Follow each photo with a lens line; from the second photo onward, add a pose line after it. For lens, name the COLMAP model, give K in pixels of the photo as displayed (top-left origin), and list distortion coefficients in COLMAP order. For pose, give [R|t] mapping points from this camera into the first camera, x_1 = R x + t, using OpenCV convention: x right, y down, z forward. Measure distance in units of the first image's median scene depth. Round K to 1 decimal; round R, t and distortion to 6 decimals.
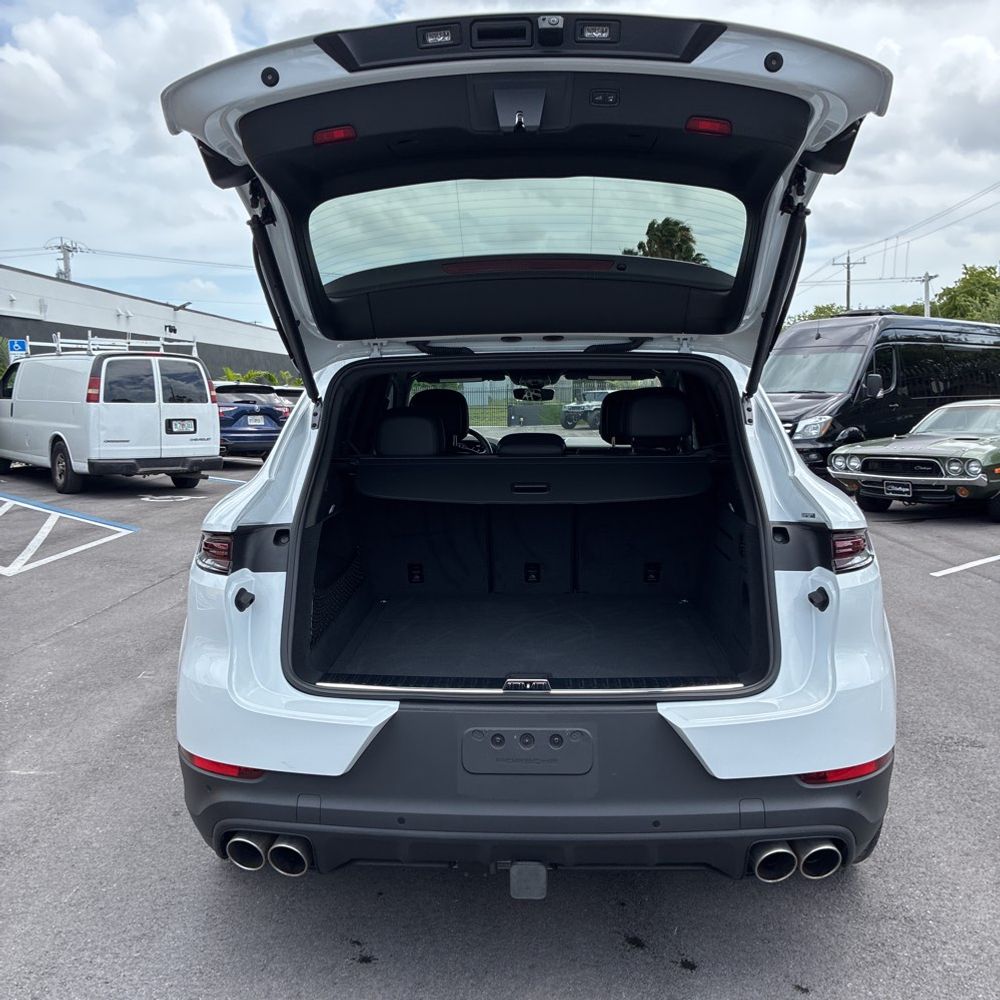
lens RADIAL K [[991.7, 0, 538.0], [0, 991.7, 500.1], [0, 0, 1]] dist [0.030187, -0.014877]
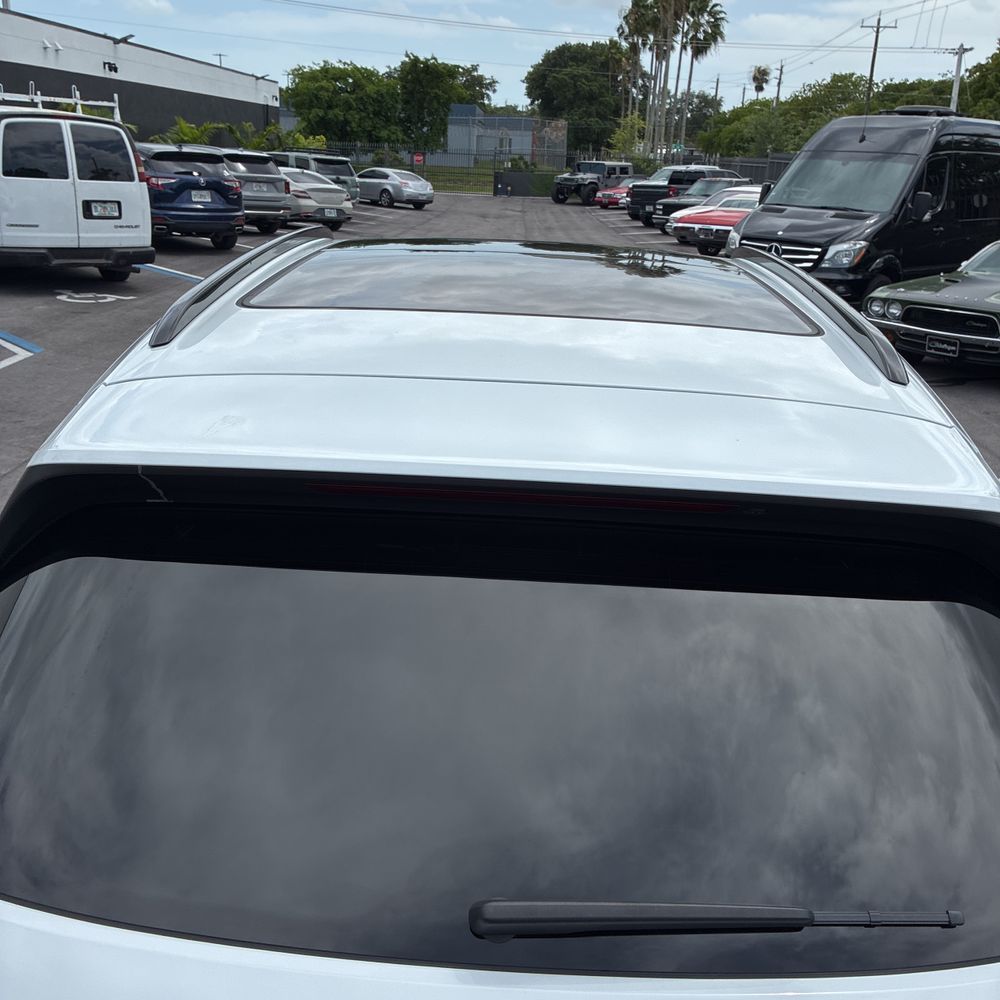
lens RADIAL K [[991.7, 0, 538.0], [0, 991.7, 500.1], [0, 0, 1]] dist [0.030187, -0.014877]
pose [[0.998269, 0.051997, 0.027488, -0.001796], [-0.056896, 0.972152, 0.227339, -0.046481], [-0.014902, -0.228510, 0.973428, 0.113180]]
